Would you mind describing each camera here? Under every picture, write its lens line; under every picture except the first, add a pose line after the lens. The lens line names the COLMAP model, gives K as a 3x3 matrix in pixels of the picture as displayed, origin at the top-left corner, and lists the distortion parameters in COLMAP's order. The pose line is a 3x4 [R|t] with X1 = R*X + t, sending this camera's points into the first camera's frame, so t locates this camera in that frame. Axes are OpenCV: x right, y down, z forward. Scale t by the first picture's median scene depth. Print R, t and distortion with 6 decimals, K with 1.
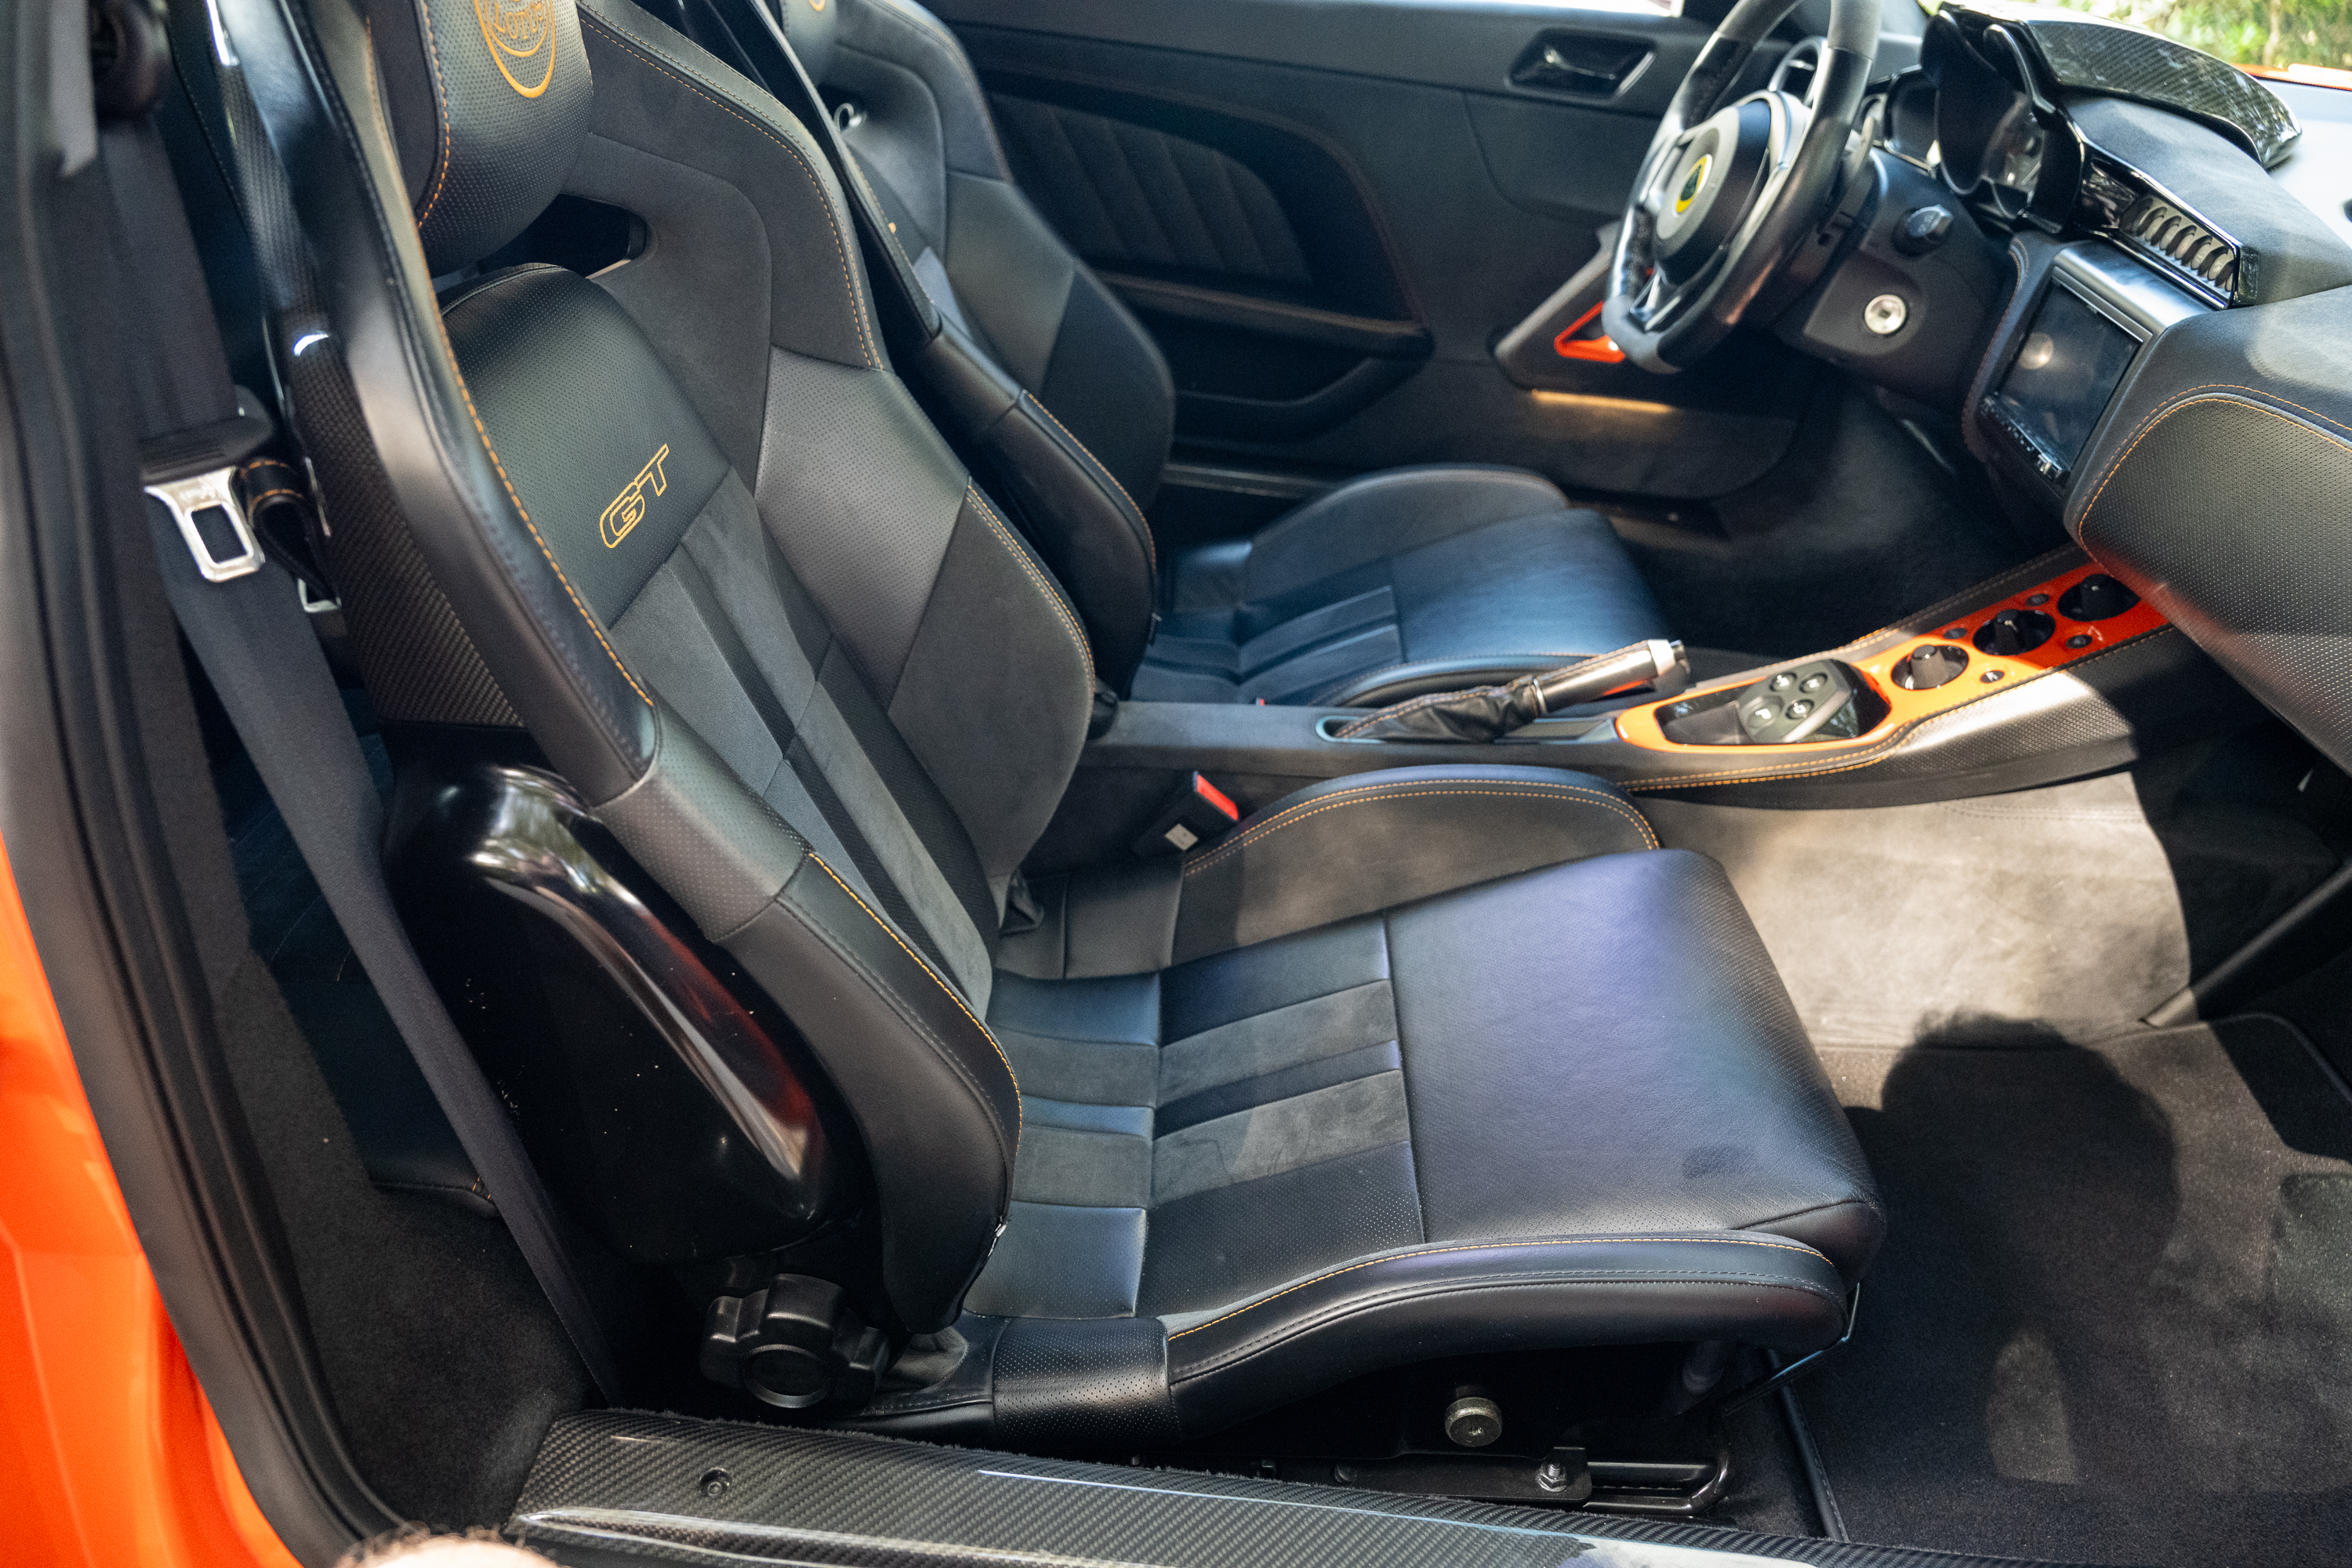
lens RADIAL K [[1559.3, 0, 1176.0], [0, 1559.3, 784.0], [0, 0, 1]] dist [-0.005222, -0.005385]
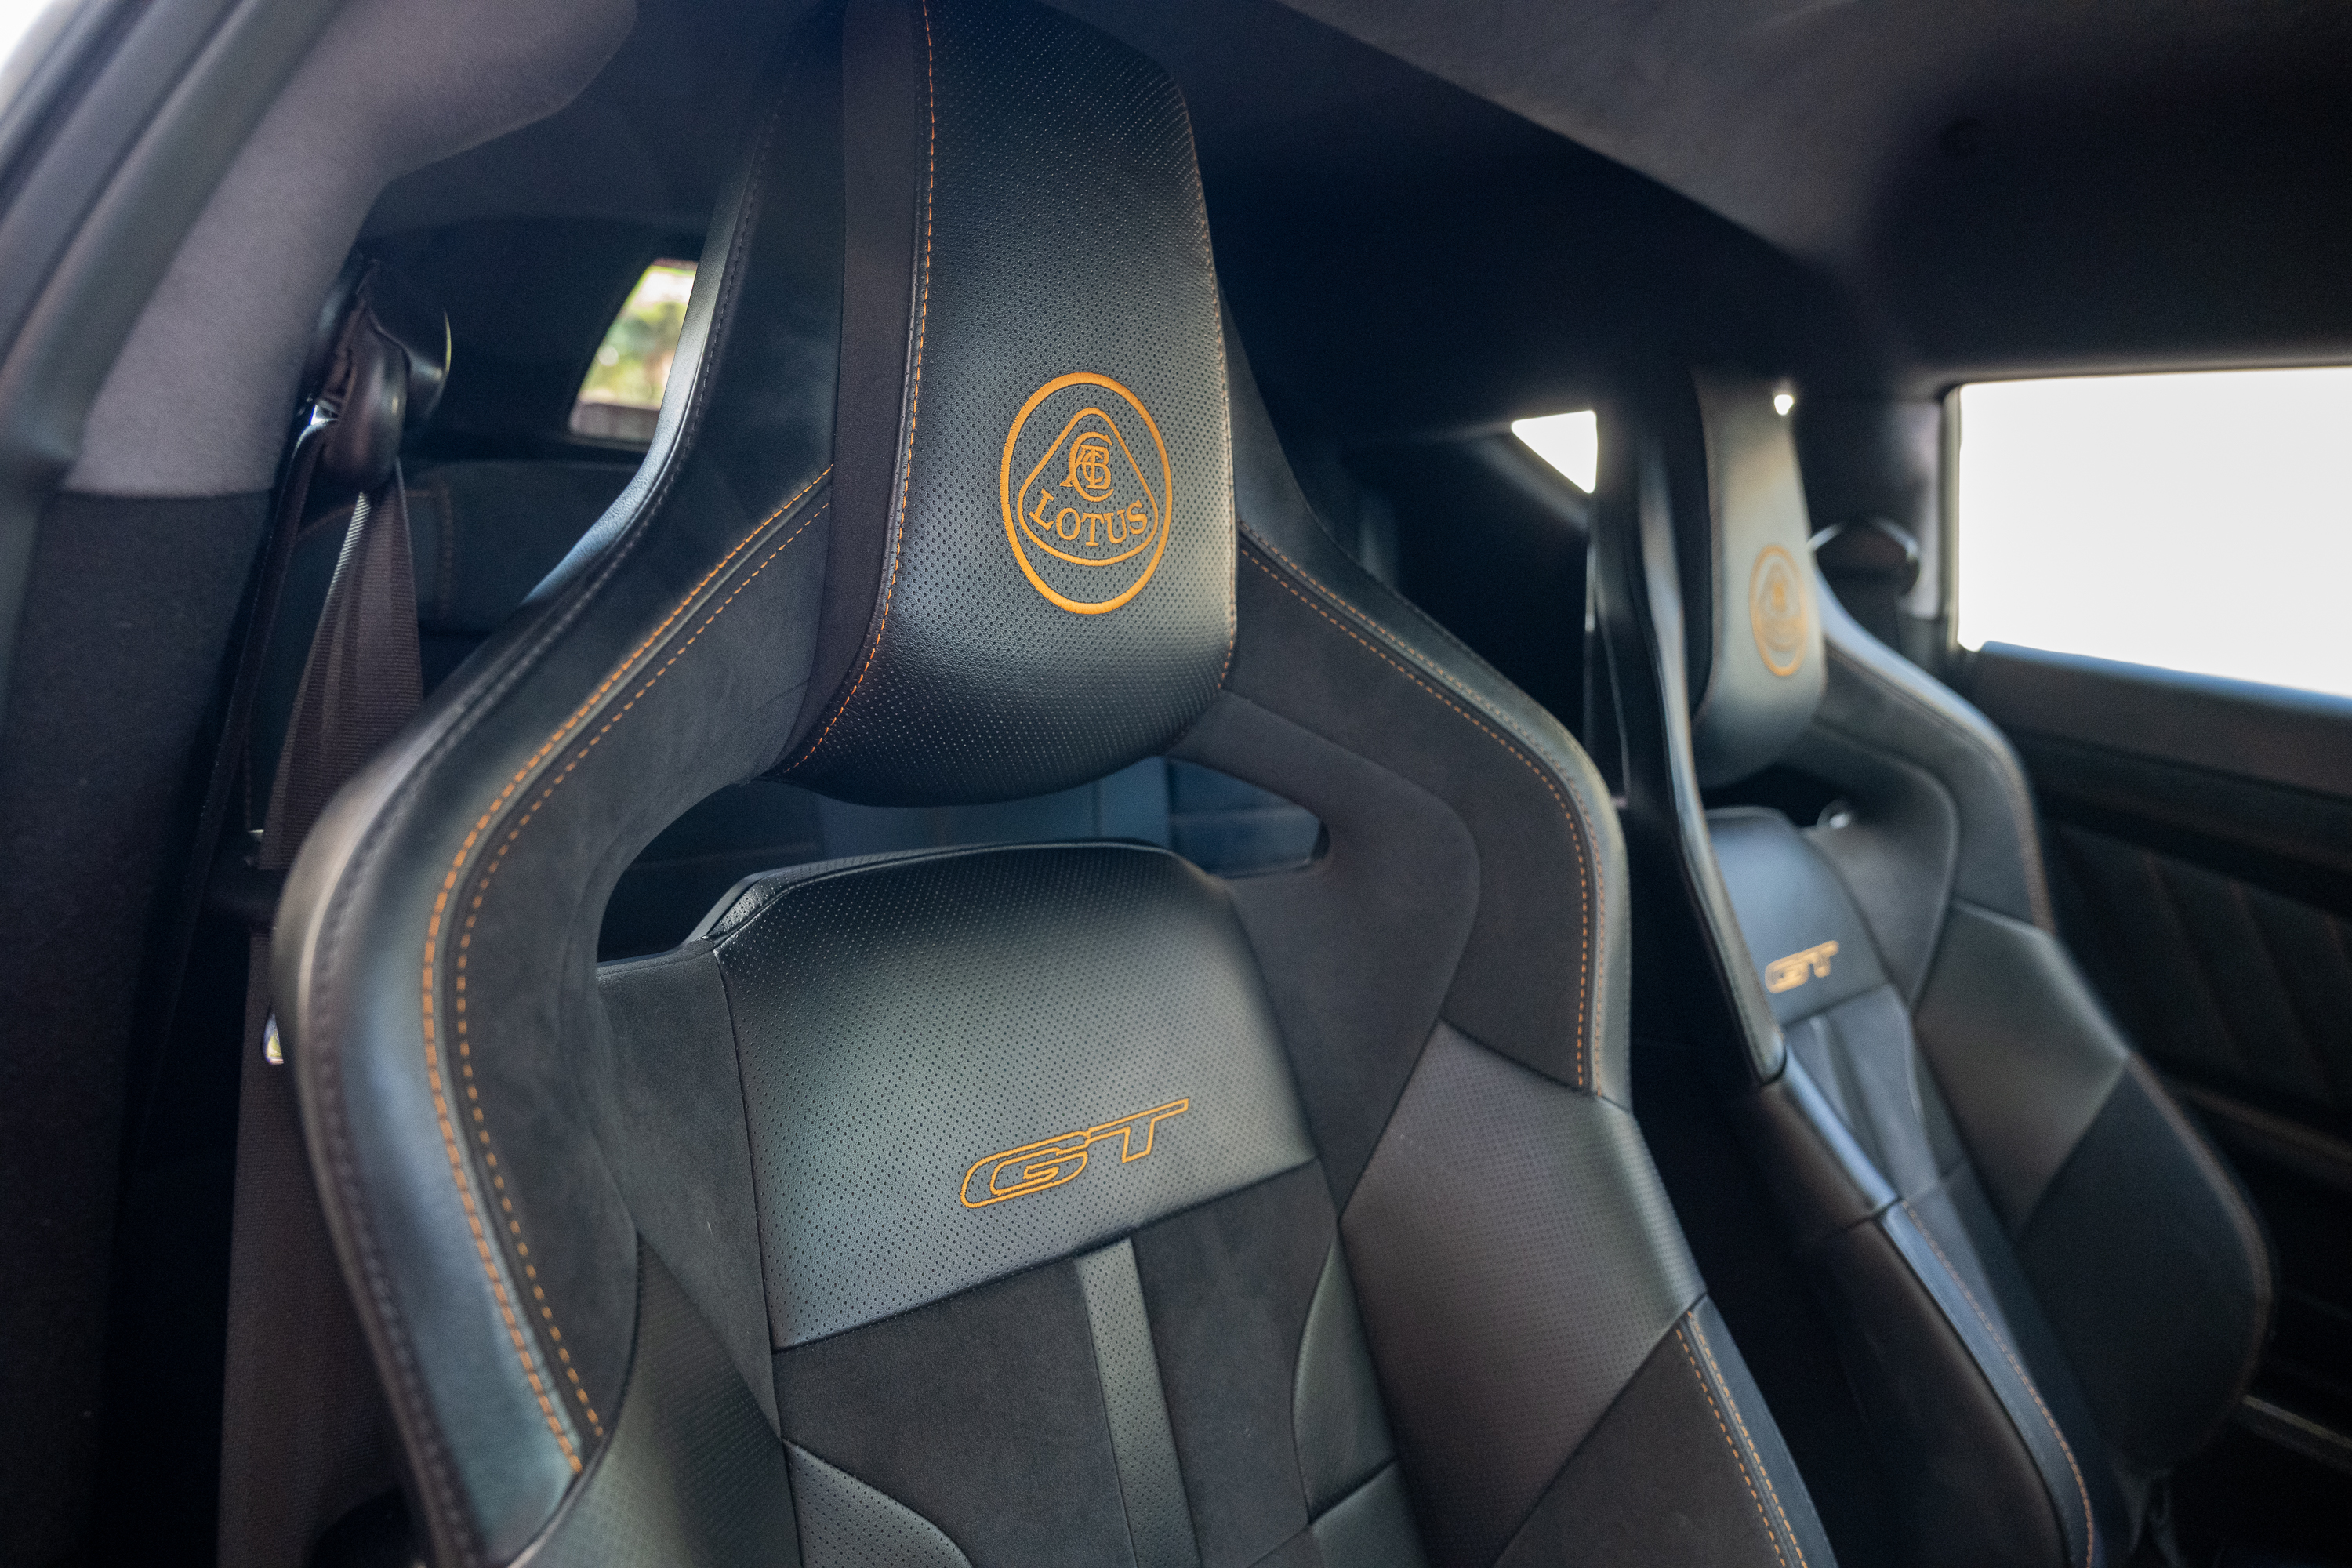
lens RADIAL K [[1559.3, 0, 1176.0], [0, 1559.3, 784.0], [0, 0, 1]] dist [-0.005222, -0.005385]
pose [[0.731591, 0.130862, -0.669066, 0.085613], [-0.408554, 0.869811, -0.276608, -0.098402], [0.545764, 0.475714, 0.689810, 0.301073]]
